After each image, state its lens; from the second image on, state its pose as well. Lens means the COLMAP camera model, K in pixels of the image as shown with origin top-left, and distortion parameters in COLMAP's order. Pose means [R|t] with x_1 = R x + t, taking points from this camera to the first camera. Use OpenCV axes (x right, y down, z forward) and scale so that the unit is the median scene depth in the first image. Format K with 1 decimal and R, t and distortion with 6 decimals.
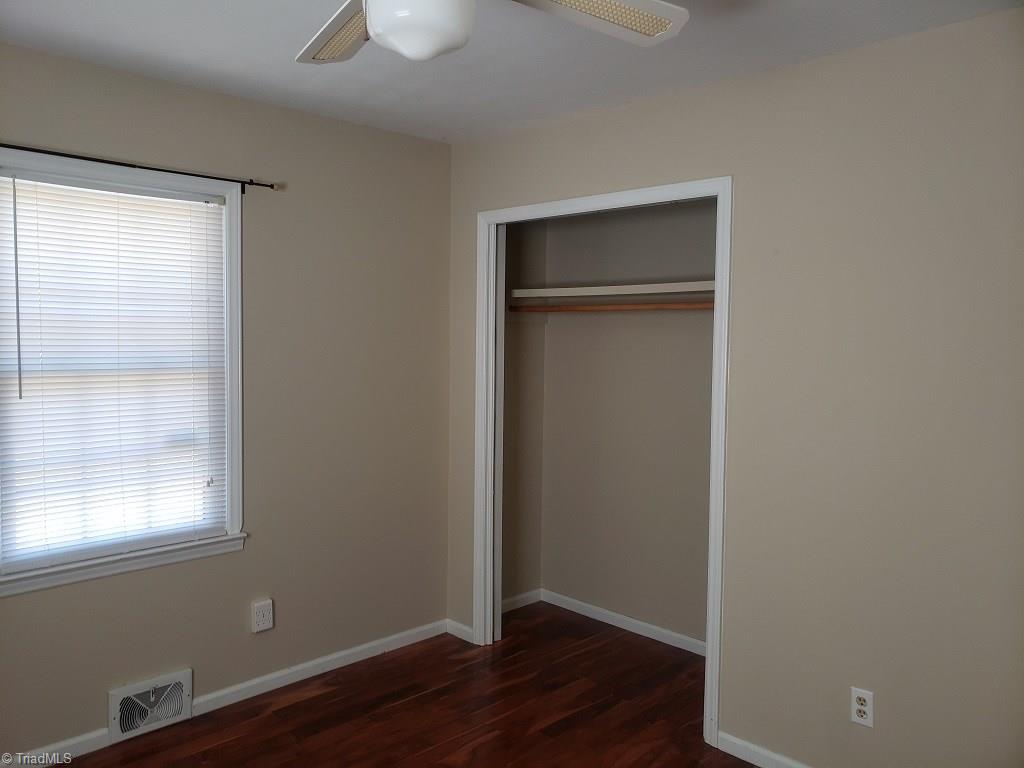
lens RADIAL K [[798.6, 0, 513.2], [0, 798.6, 380.9], [0, 0, 1]] dist [0.022752, 0.005218]
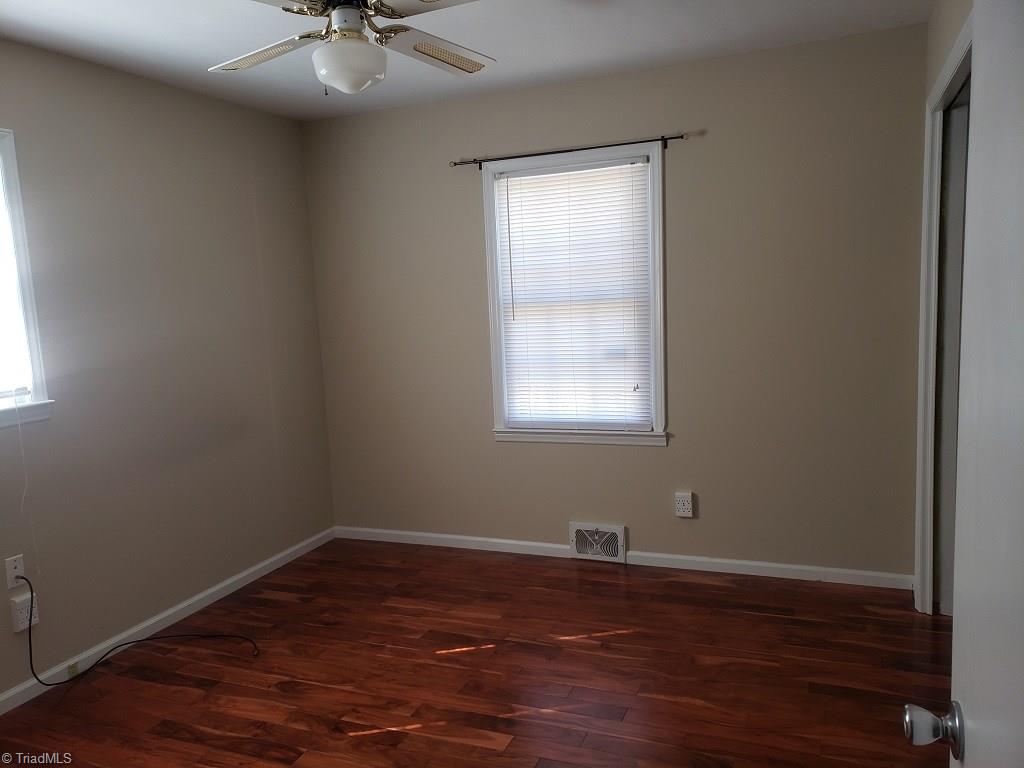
lens RADIAL K [[798.6, 0, 511.3], [0, 798.6, 393.4], [0, 0, 1]] dist [0.022752, 0.005218]
pose [[0.374242, 0.083723, -0.923544, 0.718110], [0.002902, 0.995805, 0.091450, 0.018110], [0.927327, -0.036905, 0.372429, 0.341147]]
